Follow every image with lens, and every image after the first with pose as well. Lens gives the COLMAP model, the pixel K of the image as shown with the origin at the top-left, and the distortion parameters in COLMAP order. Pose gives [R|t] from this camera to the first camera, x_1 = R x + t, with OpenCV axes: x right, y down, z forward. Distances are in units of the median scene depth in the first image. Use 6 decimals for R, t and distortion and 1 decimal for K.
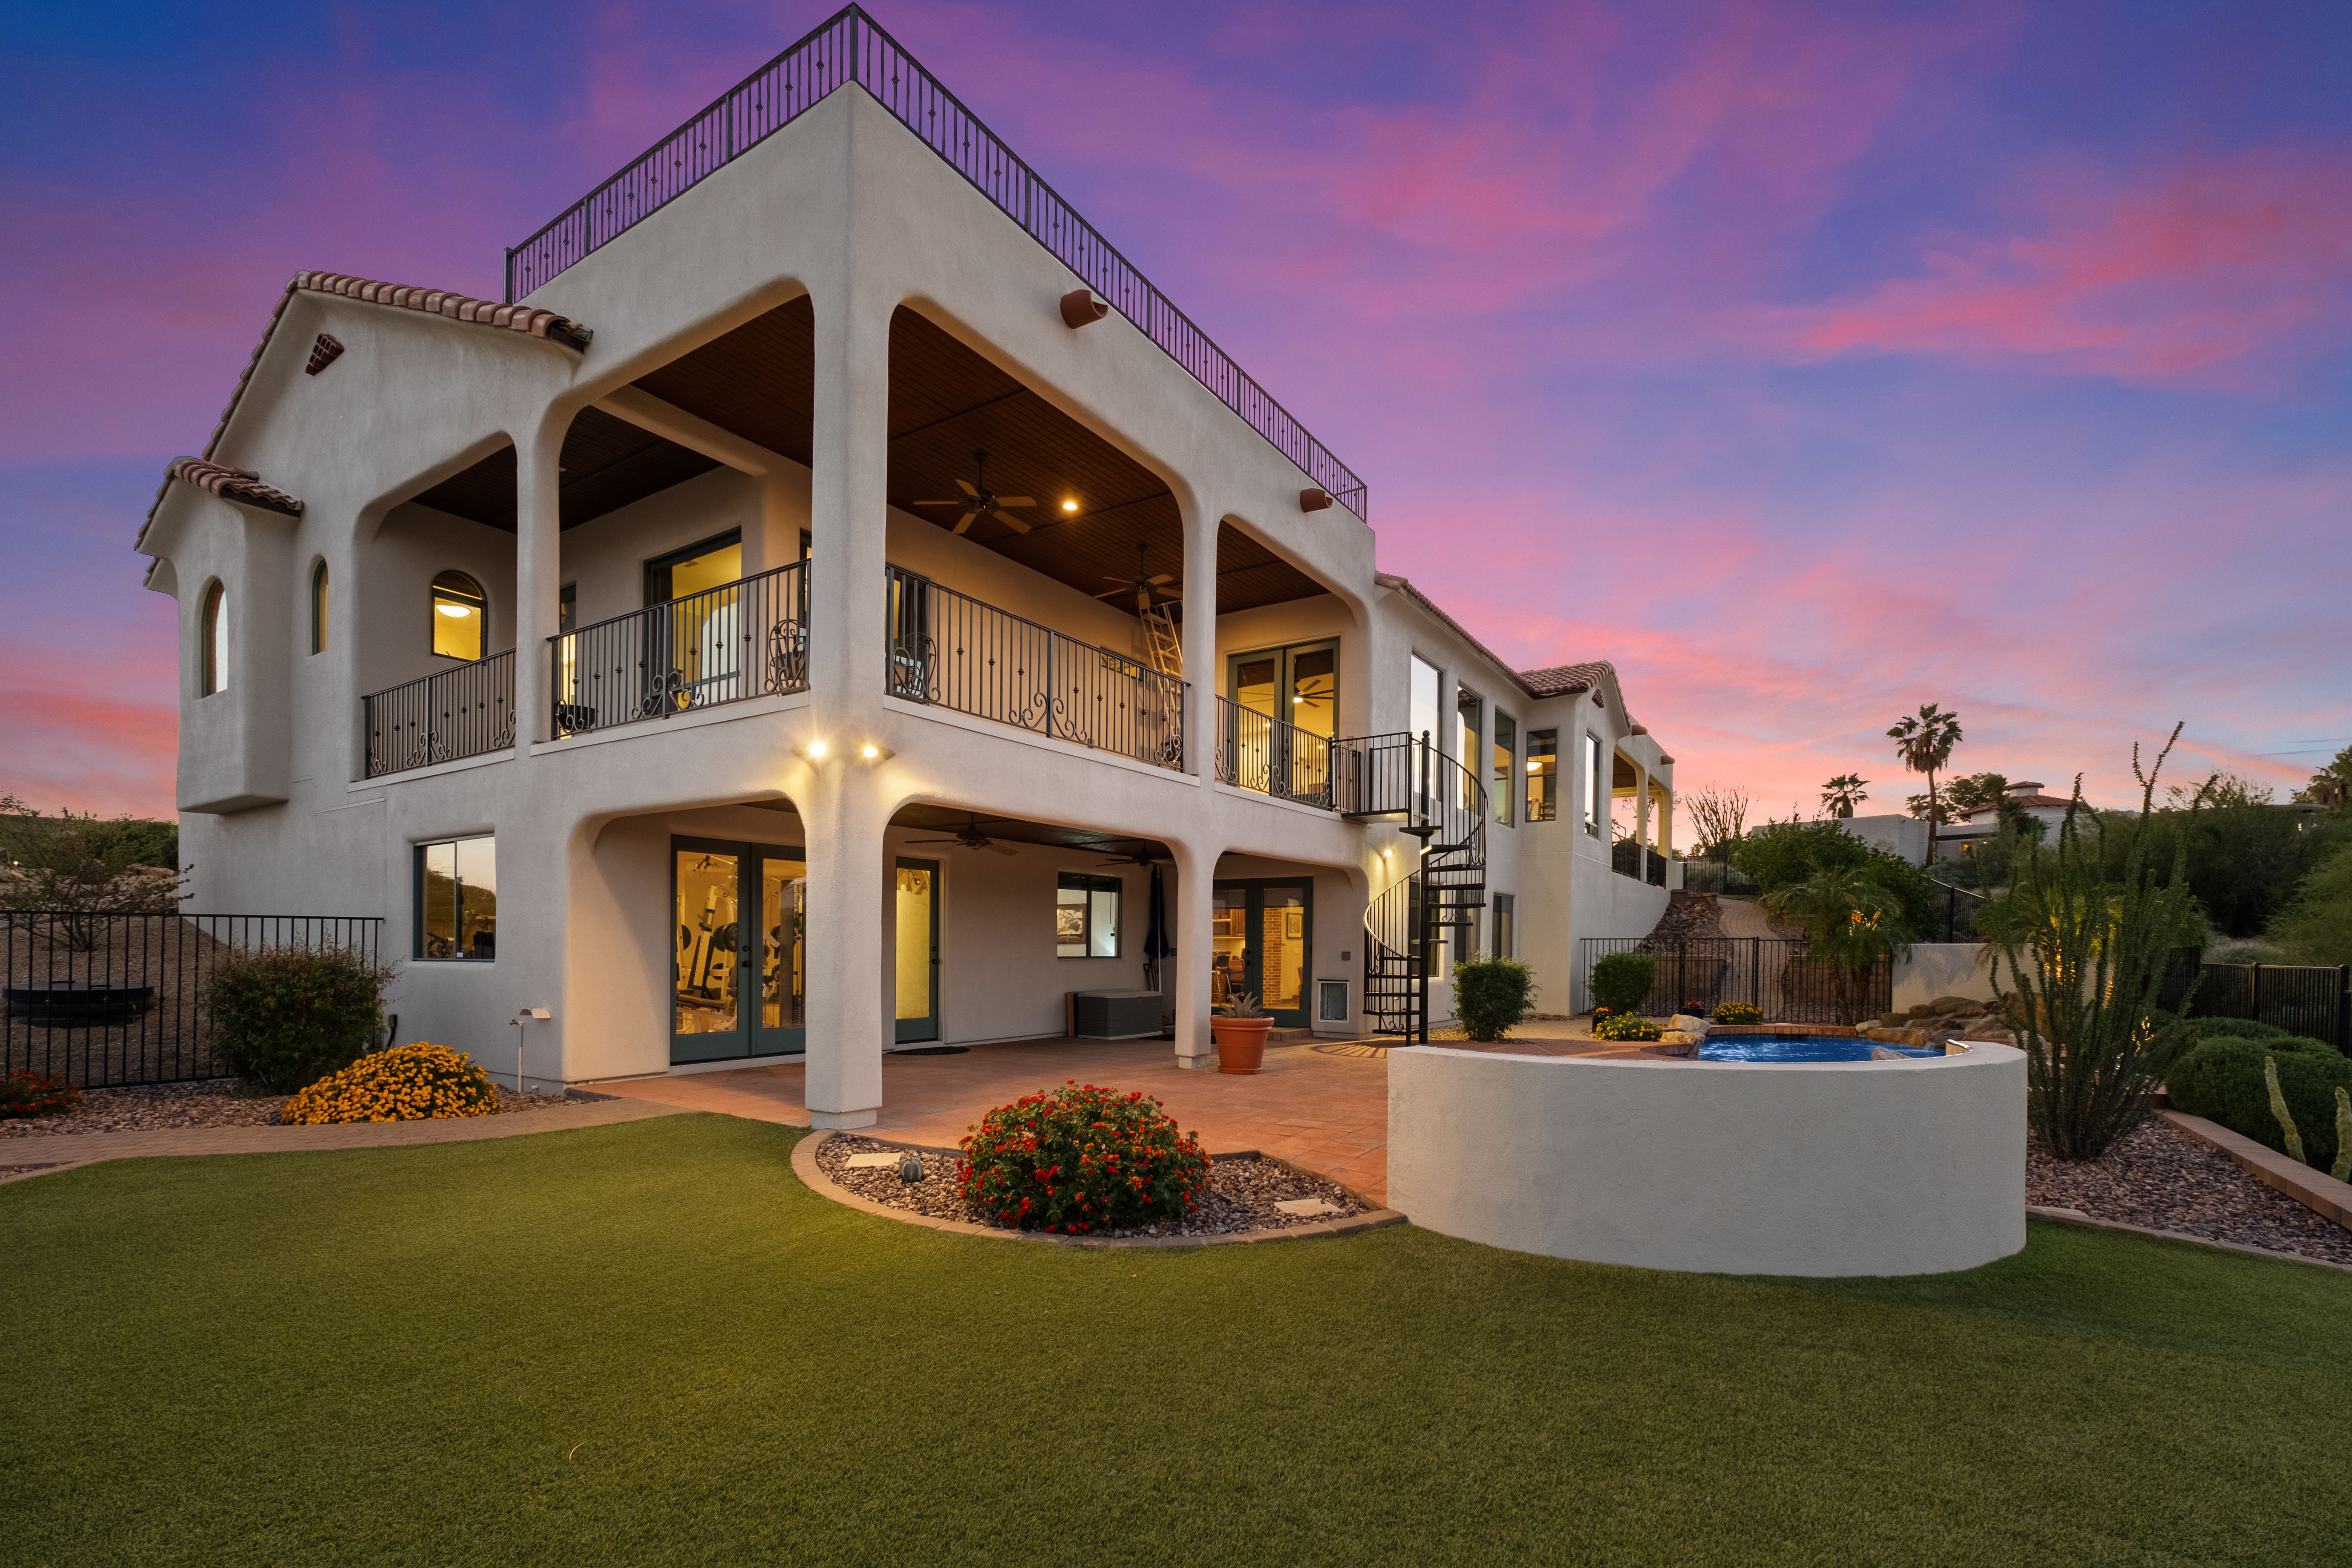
lens RADIAL K [[992.4, 0, 1208.3], [0, 992.4, 969.1], [0, 0, 1]] dist [0.000274, 0.000571]
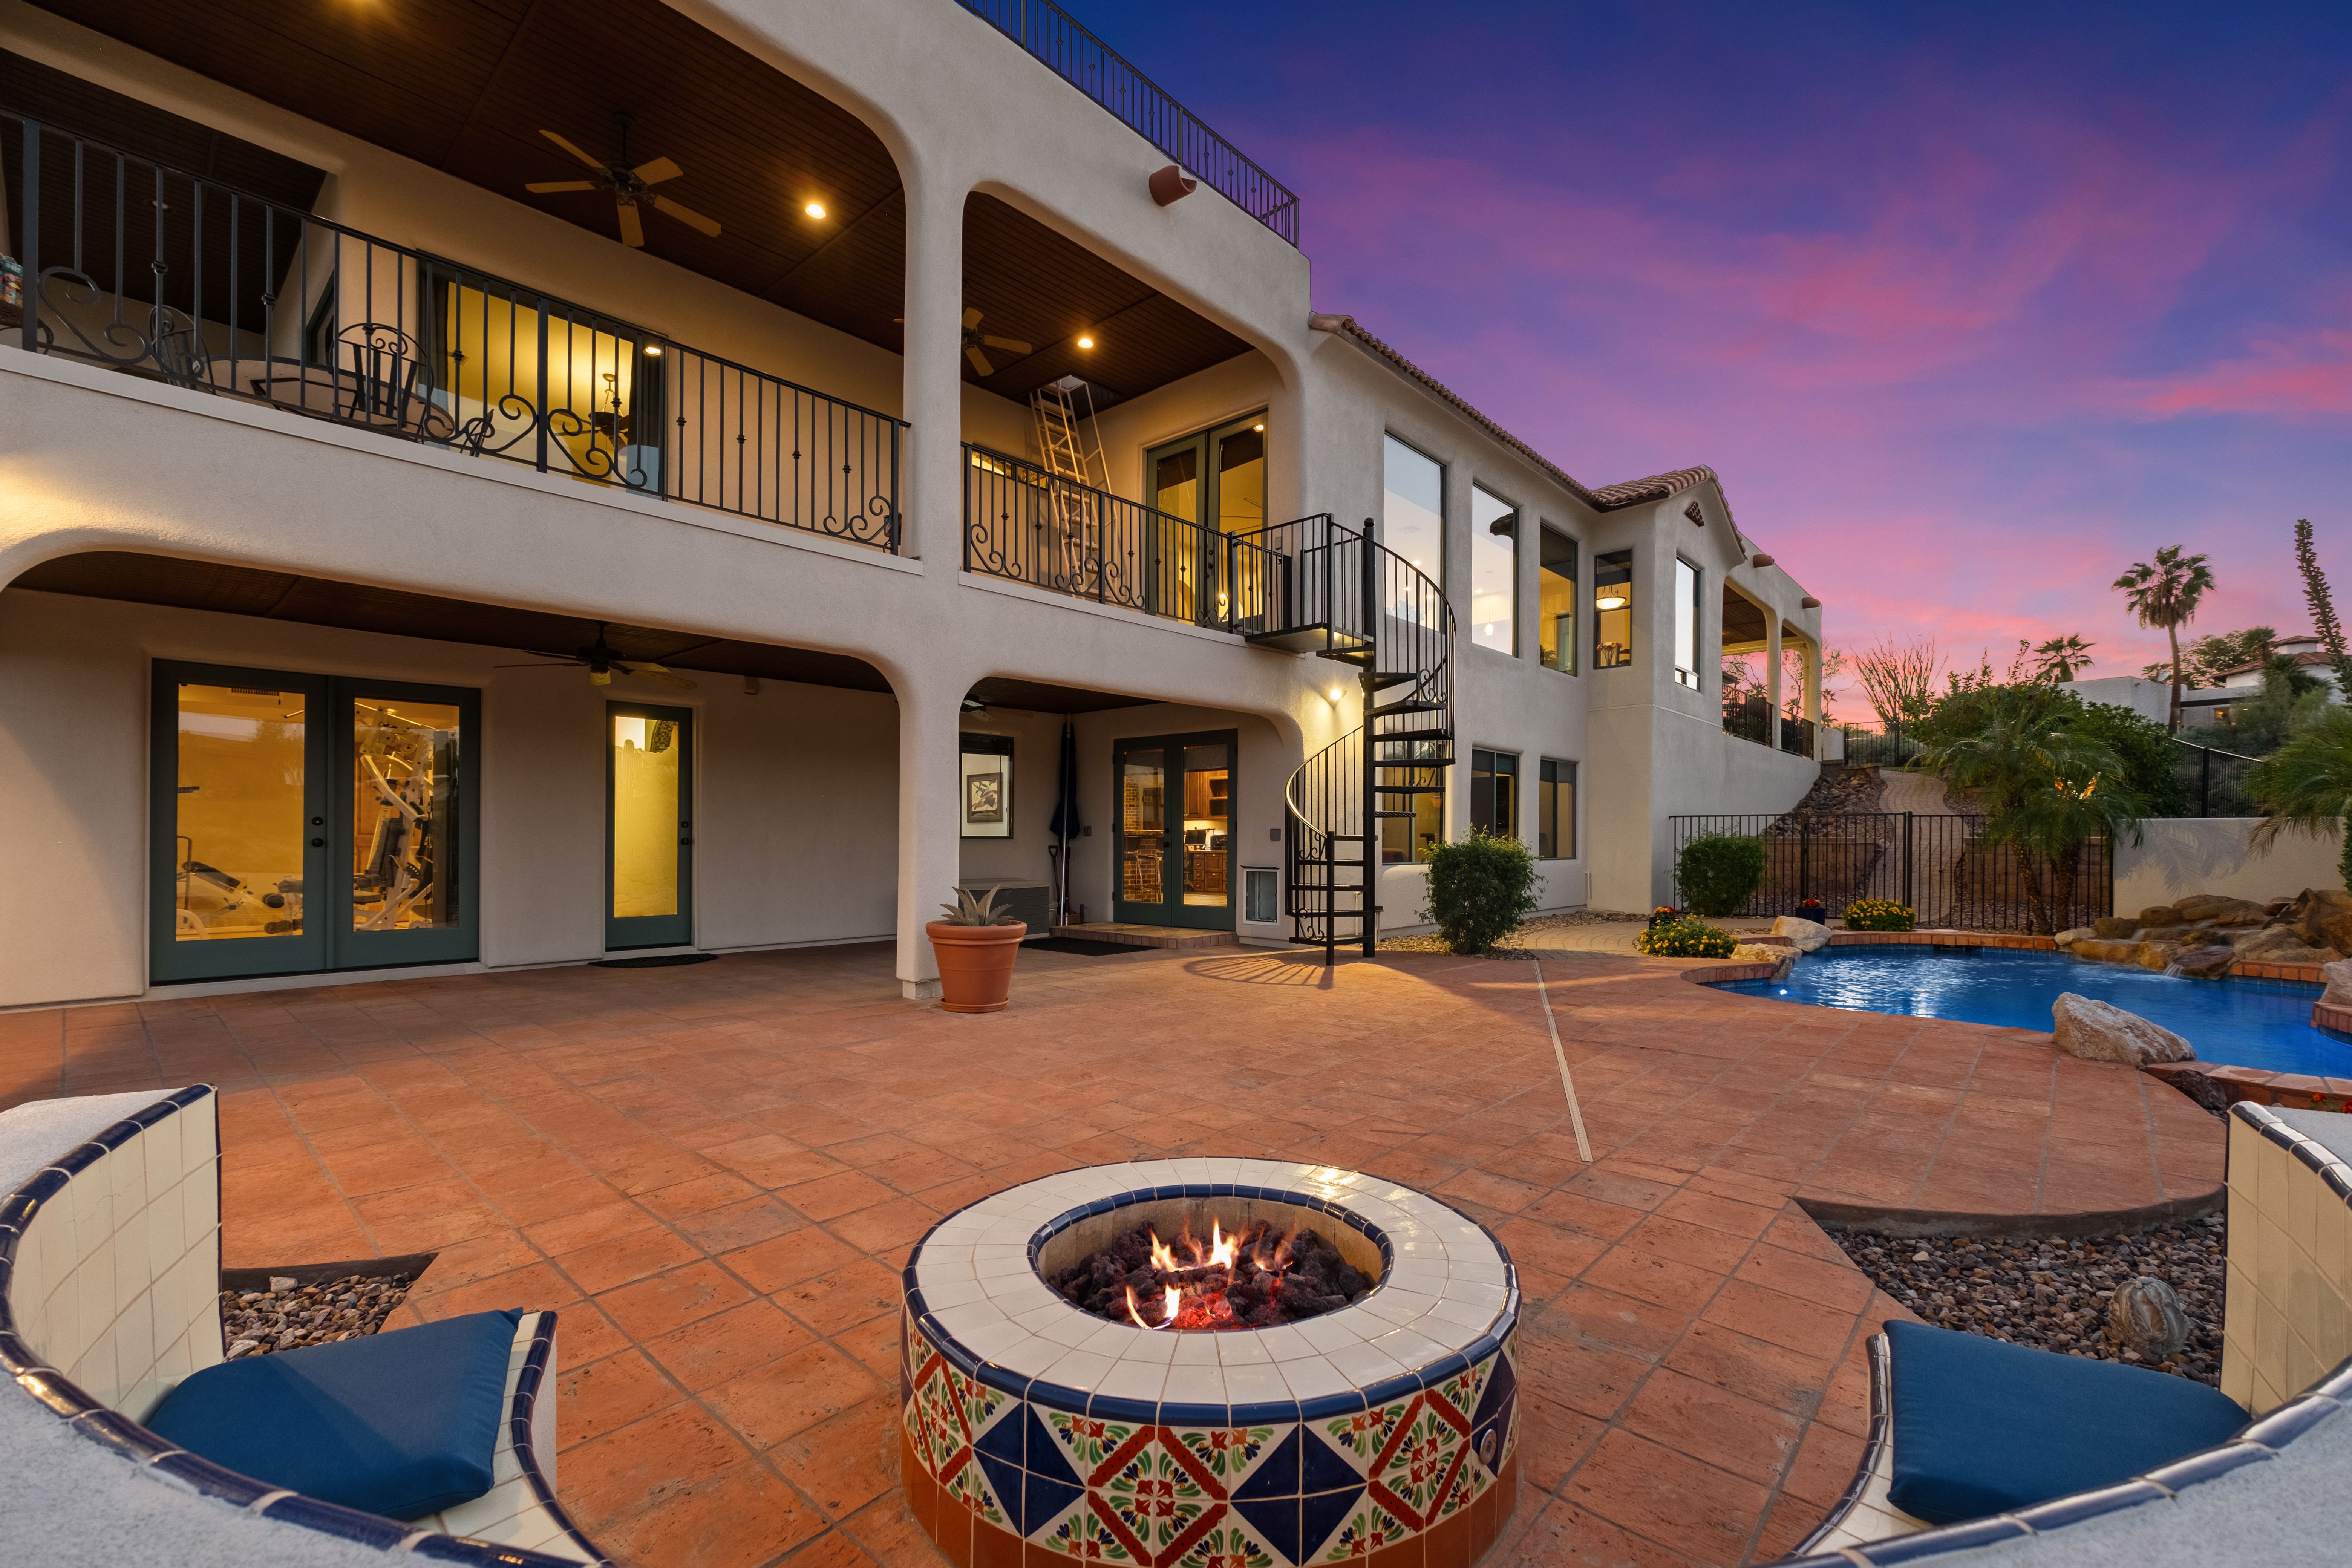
lens RADIAL K [[992.4, 0, 1207.9], [0, 992.4, 833.5], [0, 0, 1]] dist [0.000274, 0.000571]
pose [[0.989651, -0.000658, -0.143492, 0.153732], [-0.002558, 0.999750, -0.022227, 0.001855], [0.143471, 0.022364, 0.989402, 0.208855]]
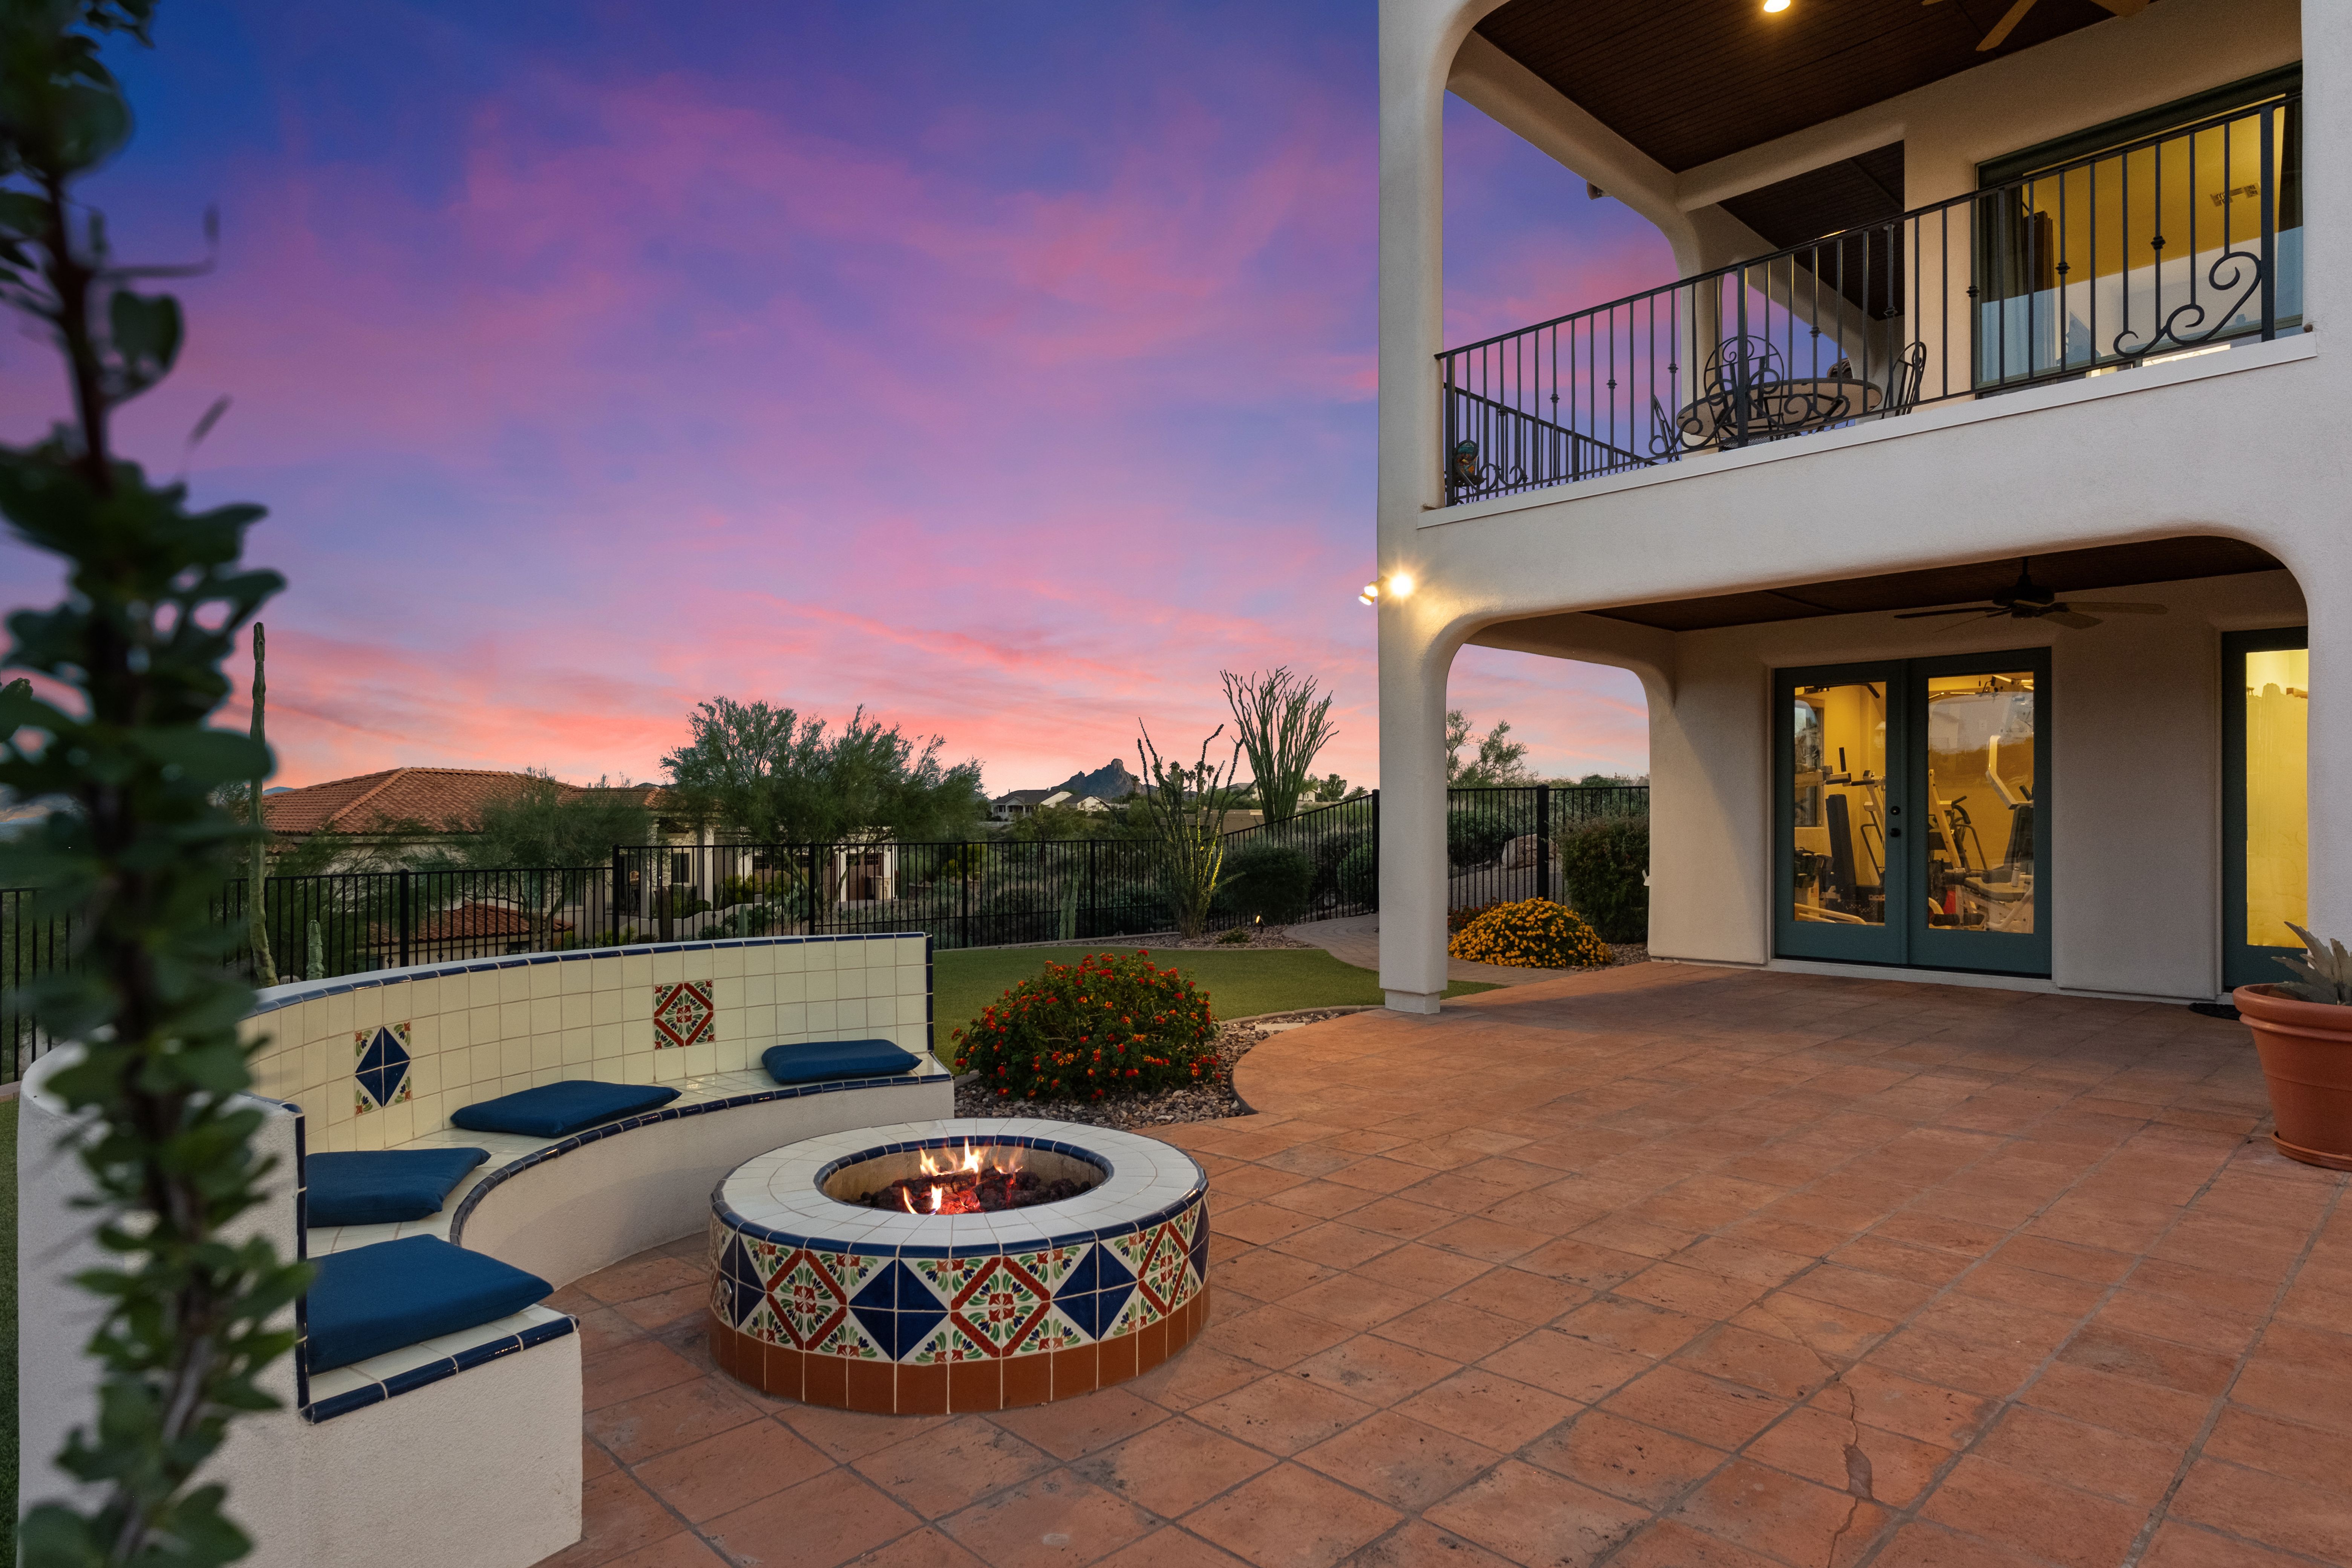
lens RADIAL K [[1349.6, 0, 1182.0], [0, 1349.6, 793.4], [0, 0, 1]] dist [-0.004866, -0.000766]
pose [[-0.225284, -0.020904, -0.974069, 0.318767], [-0.018117, 0.999687, -0.017263, -0.003422], [0.974125, 0.013758, -0.225592, 0.398370]]
